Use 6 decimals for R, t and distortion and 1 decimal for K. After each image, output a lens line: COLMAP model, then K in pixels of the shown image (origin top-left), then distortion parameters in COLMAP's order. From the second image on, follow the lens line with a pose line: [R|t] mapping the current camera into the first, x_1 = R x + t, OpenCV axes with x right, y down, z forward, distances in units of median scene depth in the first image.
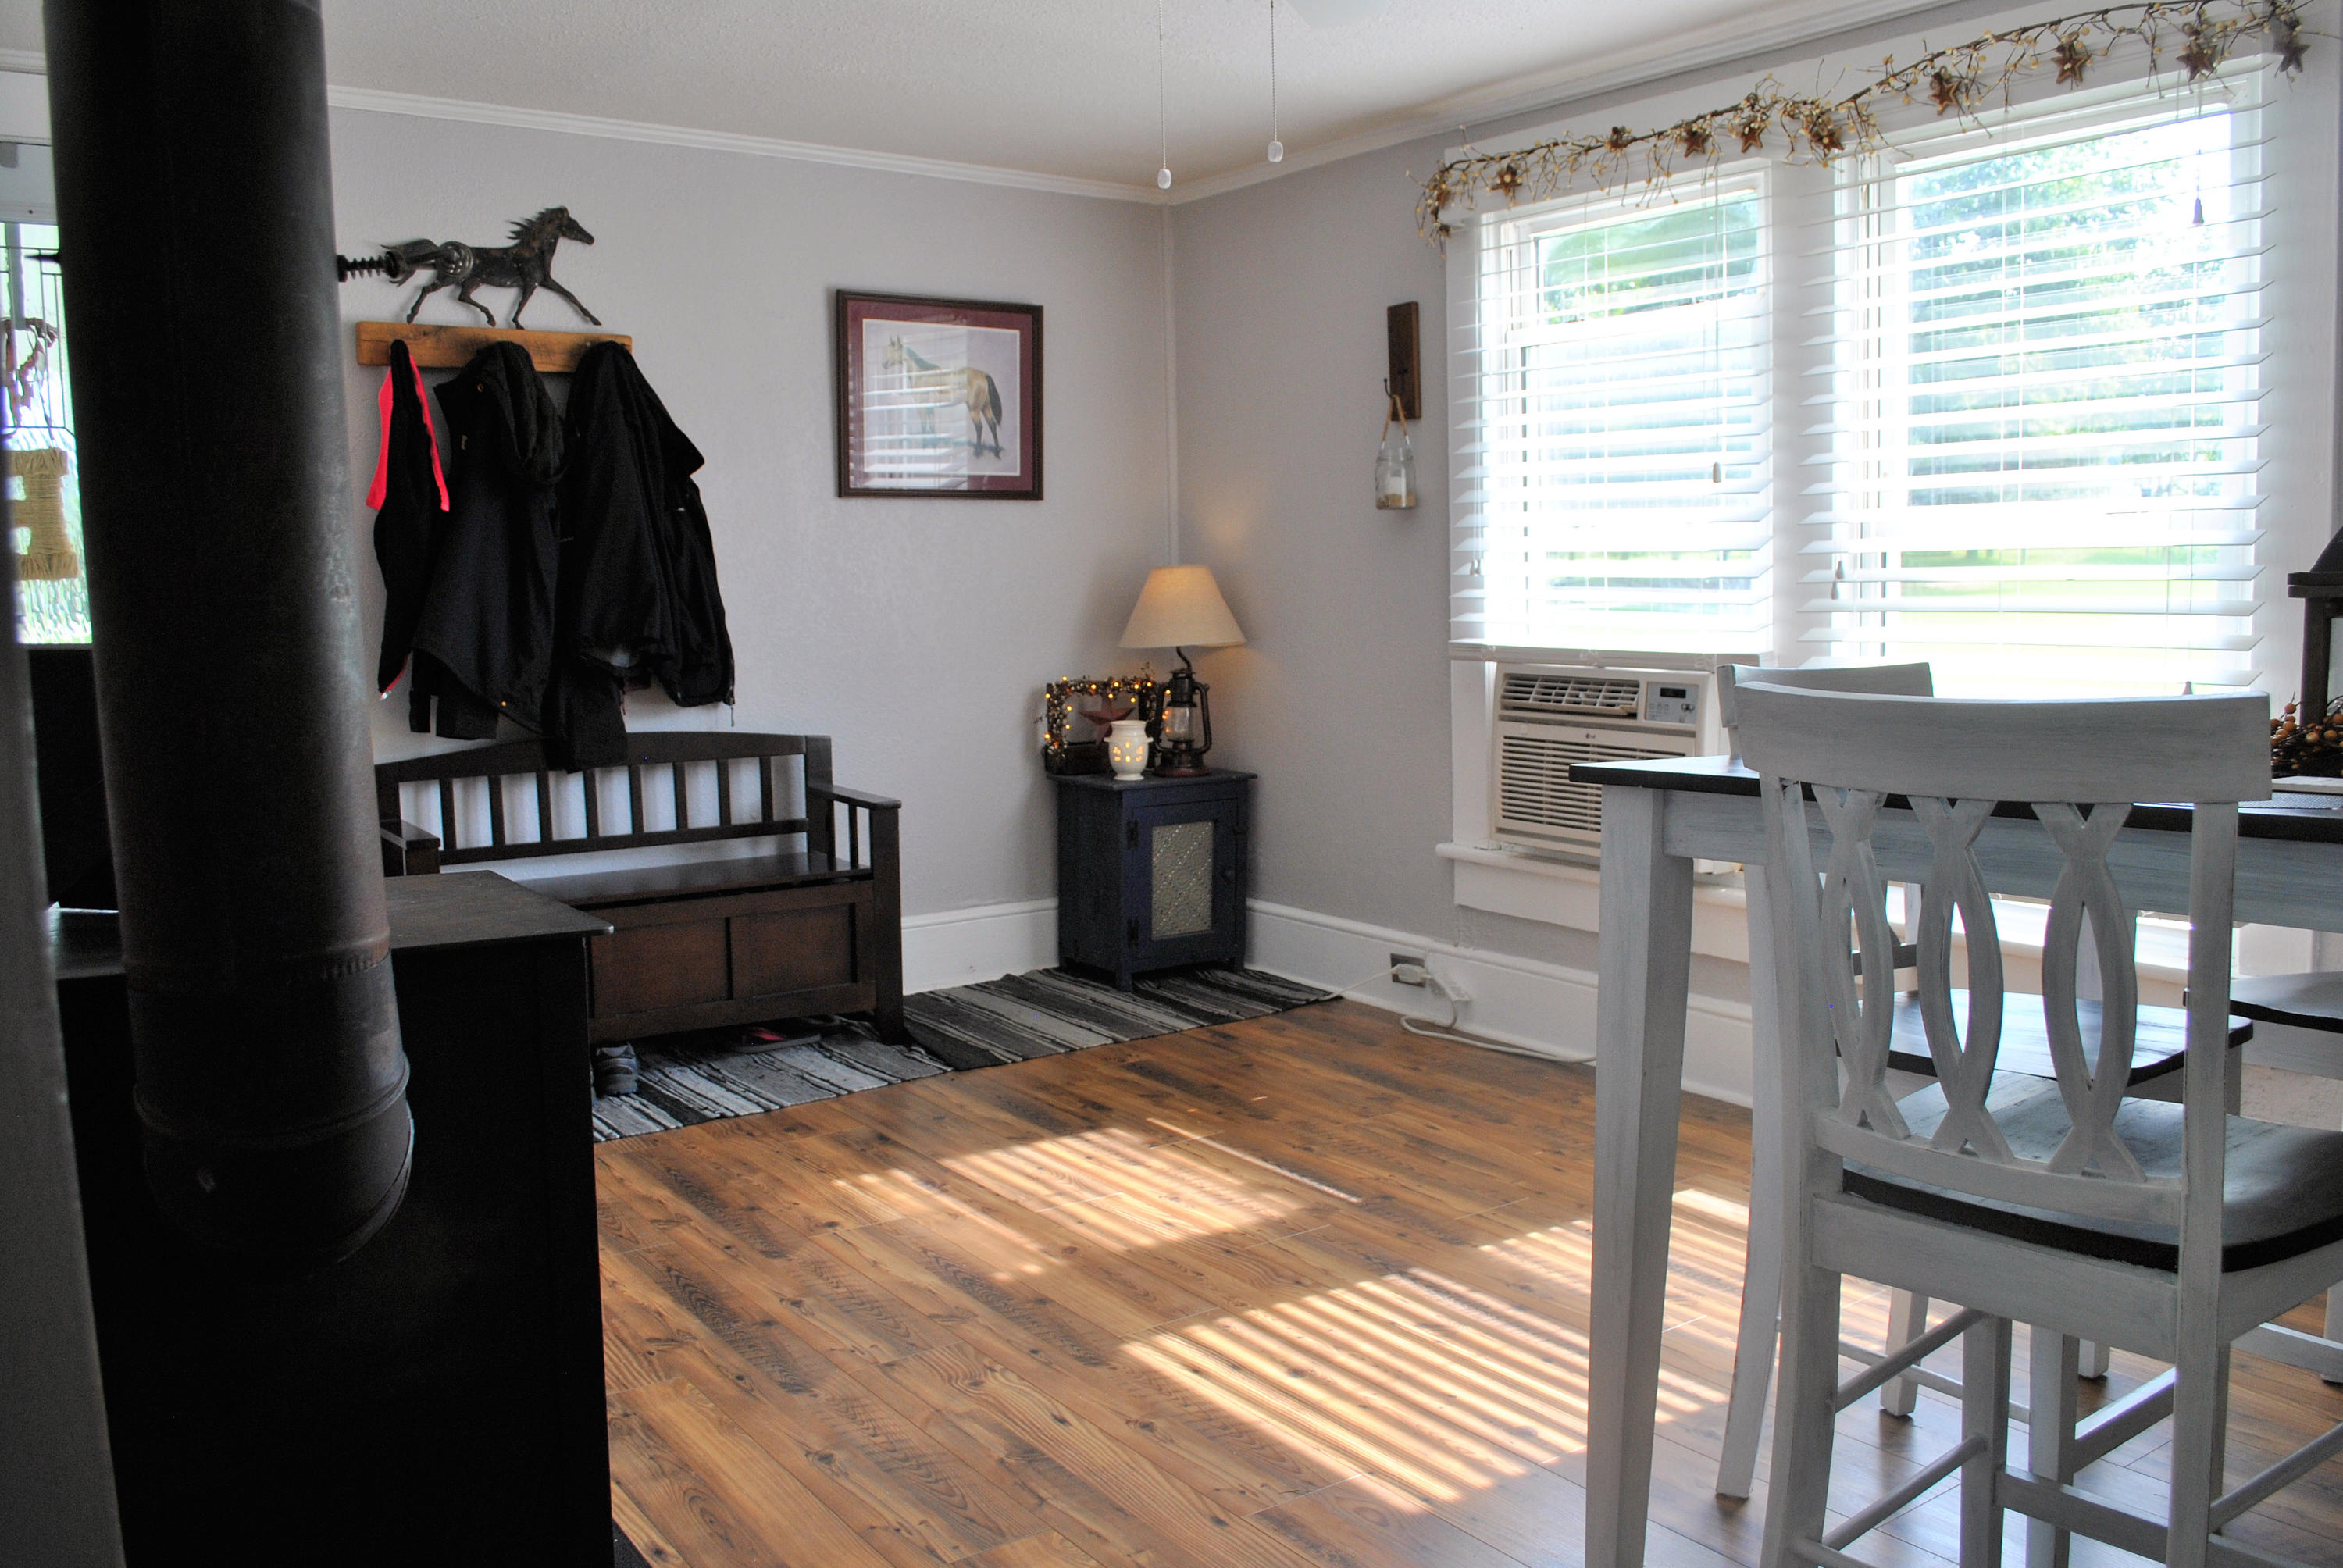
lens RADIAL K [[1840.1, 0, 1177.1], [0, 1840.1, 791.1], [0, 0, 1]] dist [-0.081912, 0.002001]
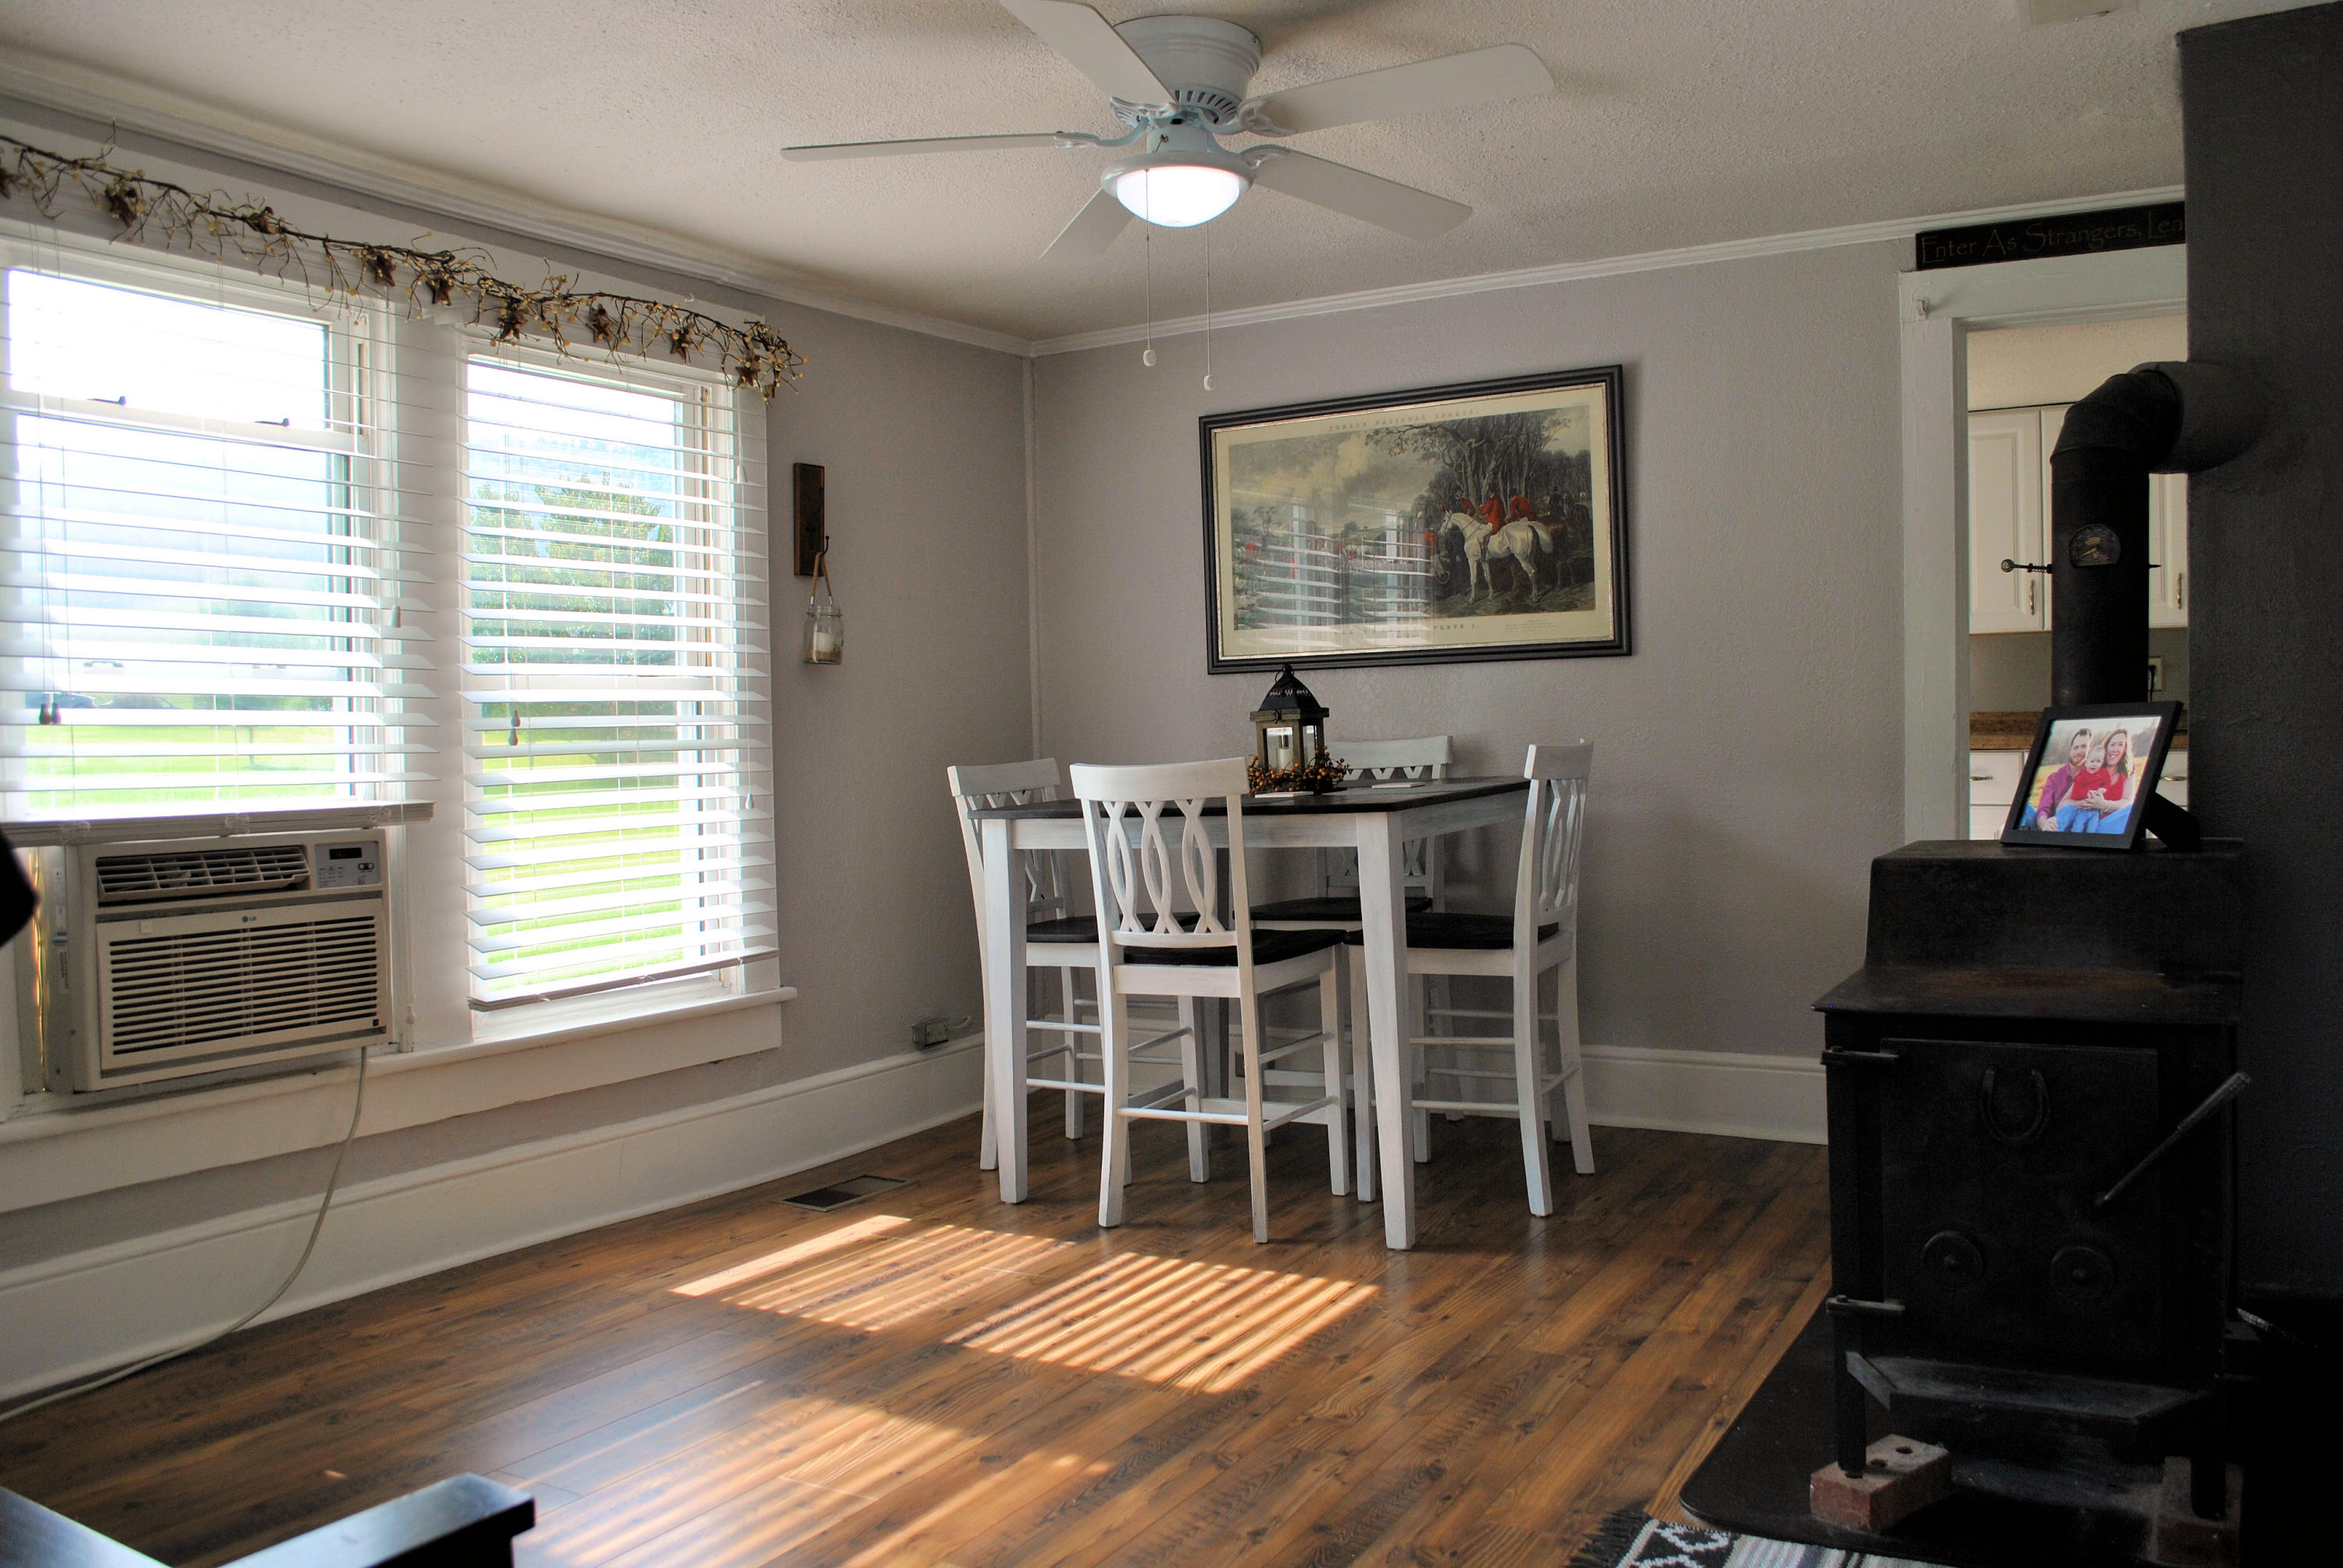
lens RADIAL K [[1924.6, 0, 1173.2], [0, 1924.6, 744.6], [0, 0, 1]] dist [-0.044783, -0.002294]
pose [[-0.410345, 0.003101, 0.911925, -0.947350], [0.119340, 0.991577, 0.050329, -0.131868], [-0.904088, 0.129481, -0.407259, 1.256901]]
